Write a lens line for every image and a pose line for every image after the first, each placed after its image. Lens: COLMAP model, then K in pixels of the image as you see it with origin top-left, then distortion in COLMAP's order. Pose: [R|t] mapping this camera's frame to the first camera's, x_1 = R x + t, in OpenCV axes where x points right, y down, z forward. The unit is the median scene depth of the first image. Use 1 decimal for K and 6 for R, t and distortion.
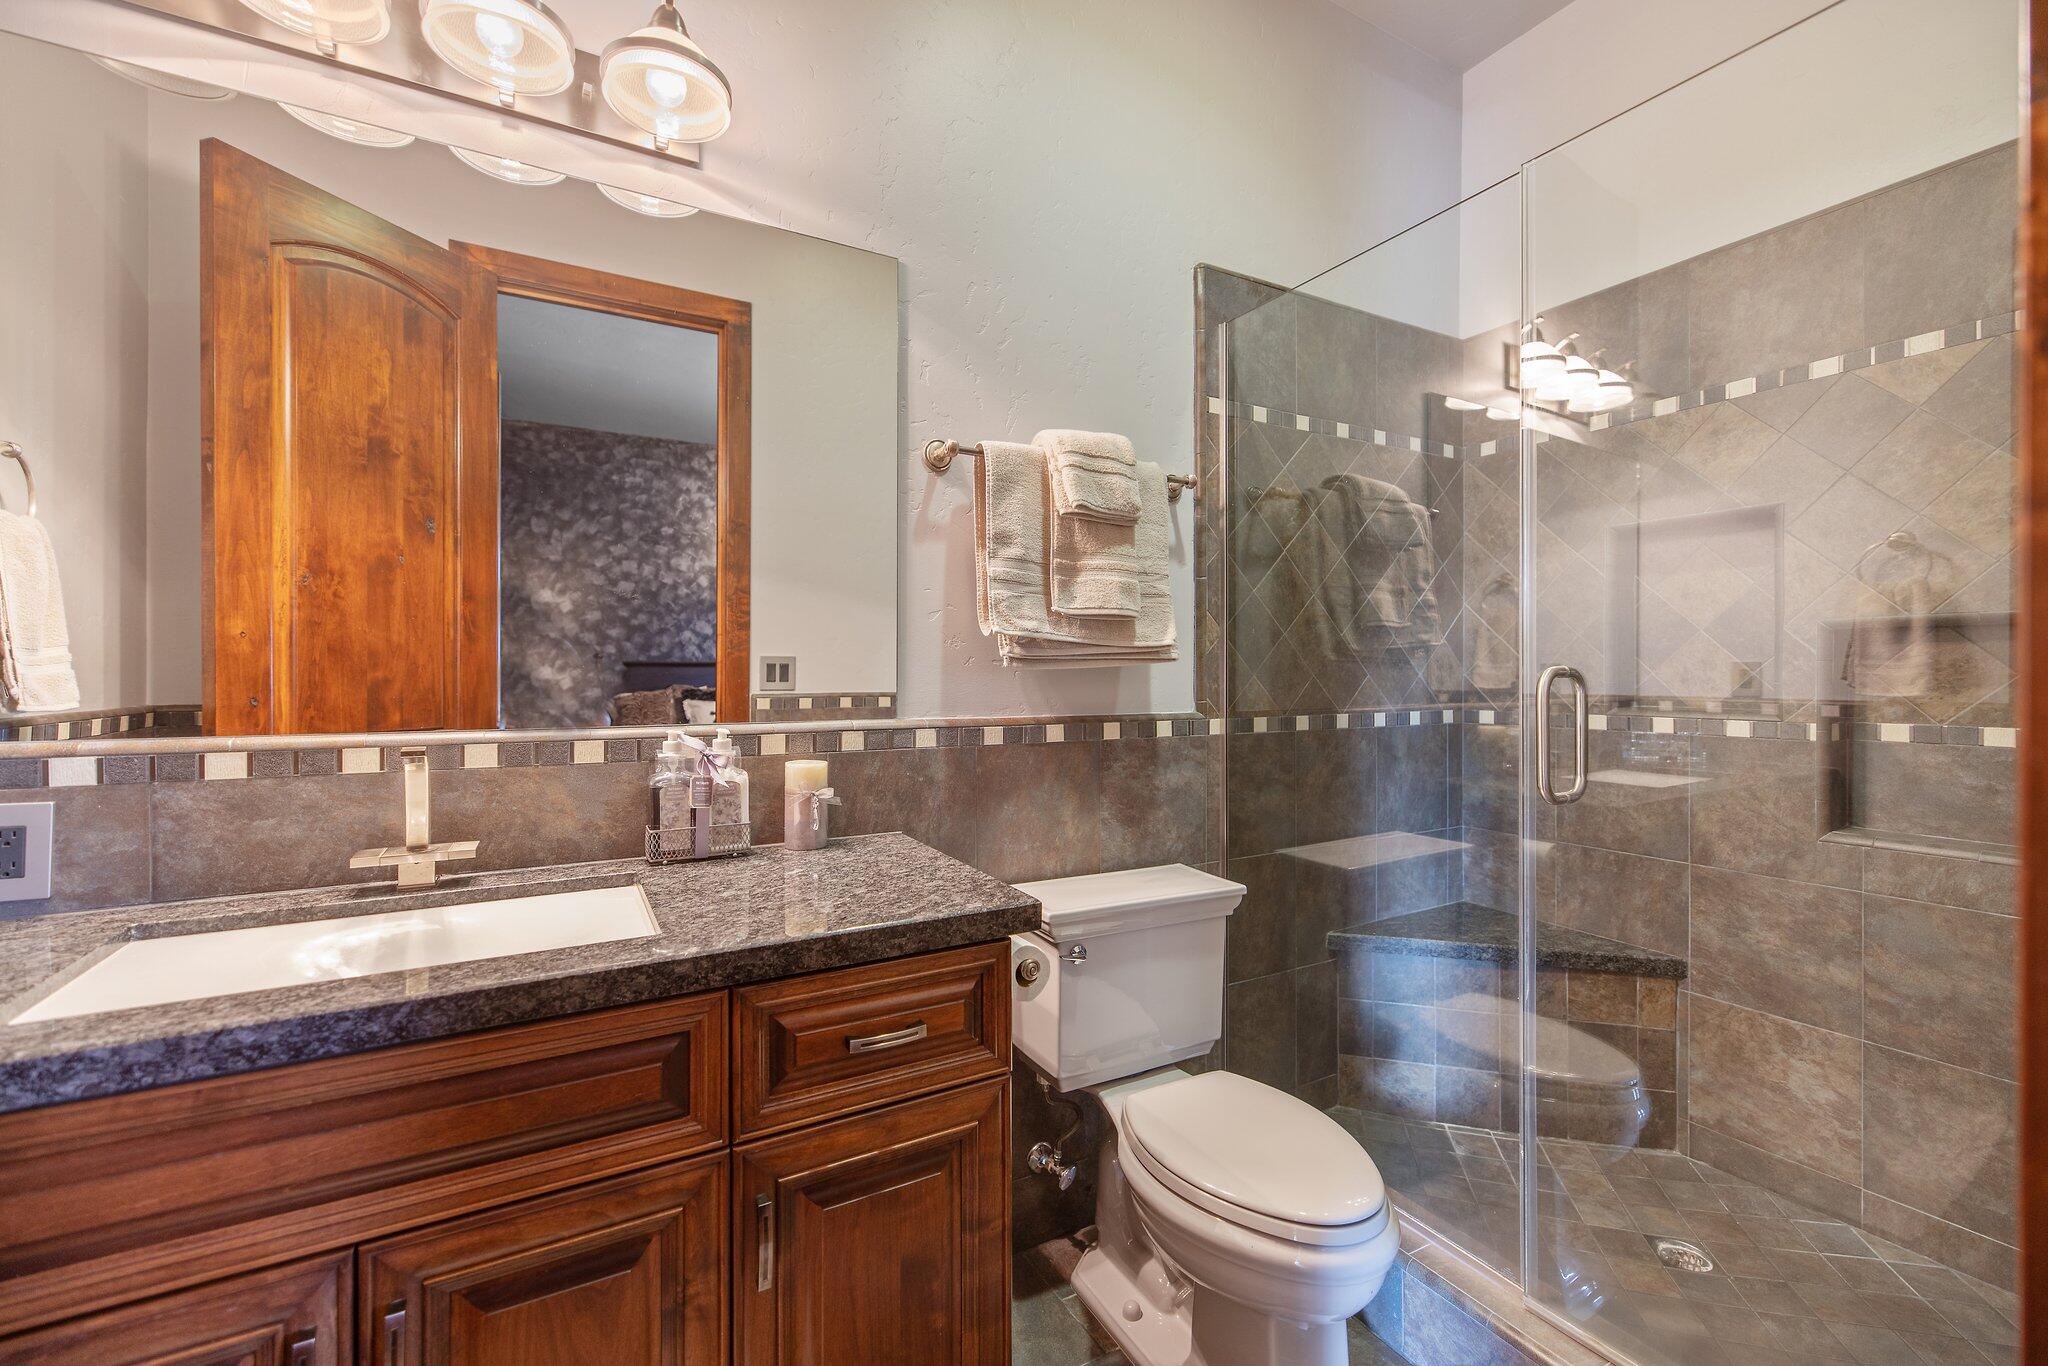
lens RADIAL K [[862.2, 0, 1027.4], [0, 862.2, 678.8], [0, 0, 1]] dist [0.010178, -0.003083]
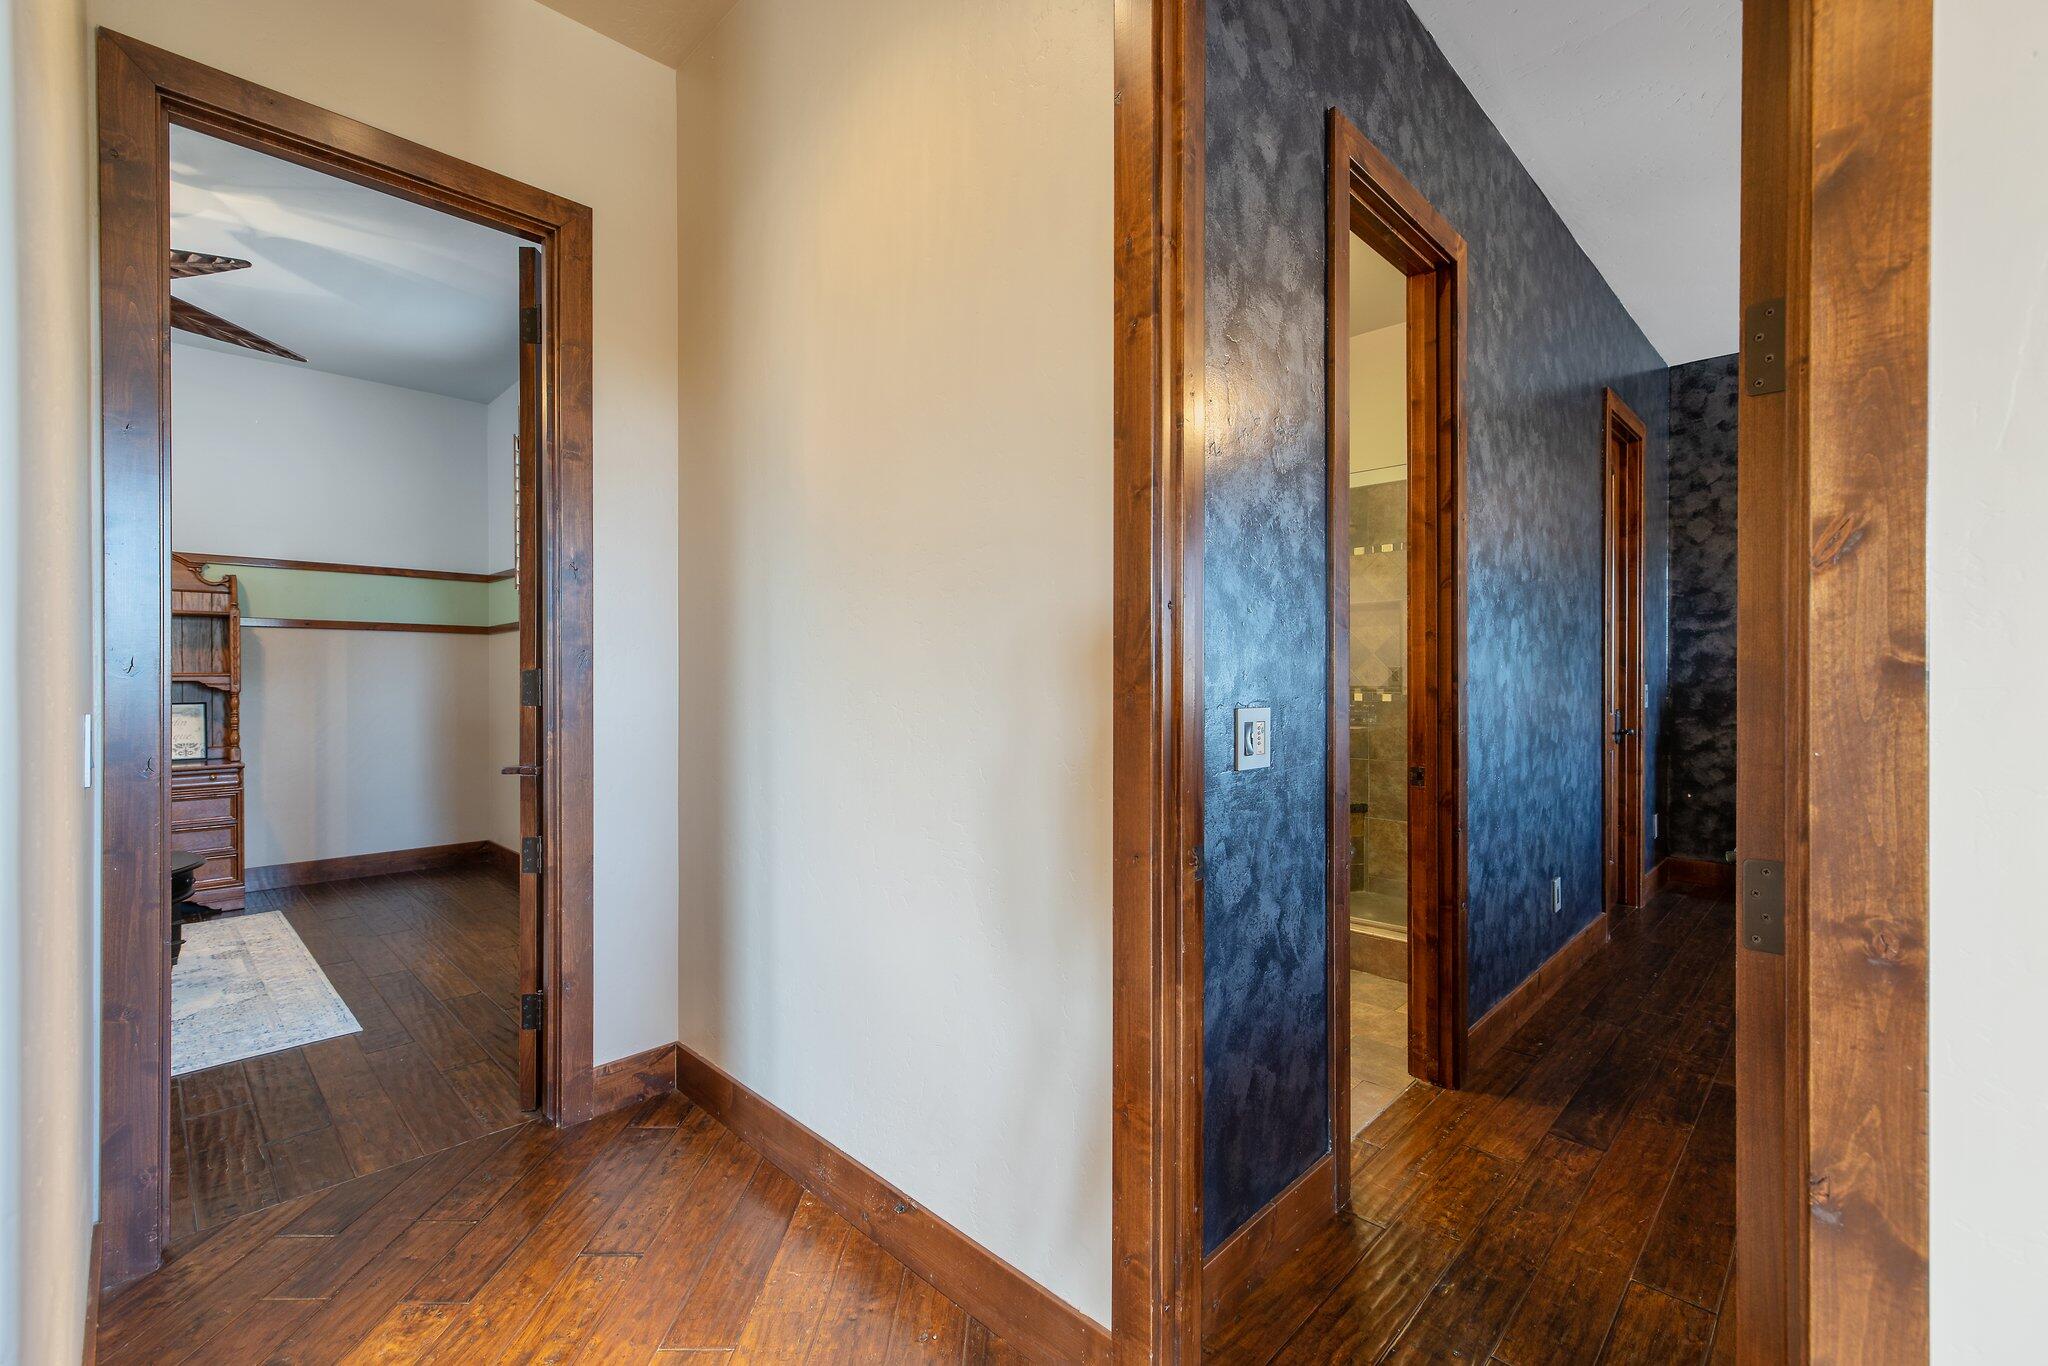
lens RADIAL K [[862.2, 0, 1031.6], [0, 862.2, 676.3], [0, 0, 1]] dist [0.010178, -0.003083]
pose [[0.961802, -0.004007, 0.273717, -0.669949], [0.003663, 0.999992, 0.001767, -0.005623], [-0.273722, -0.000697, 0.961809, -0.889690]]
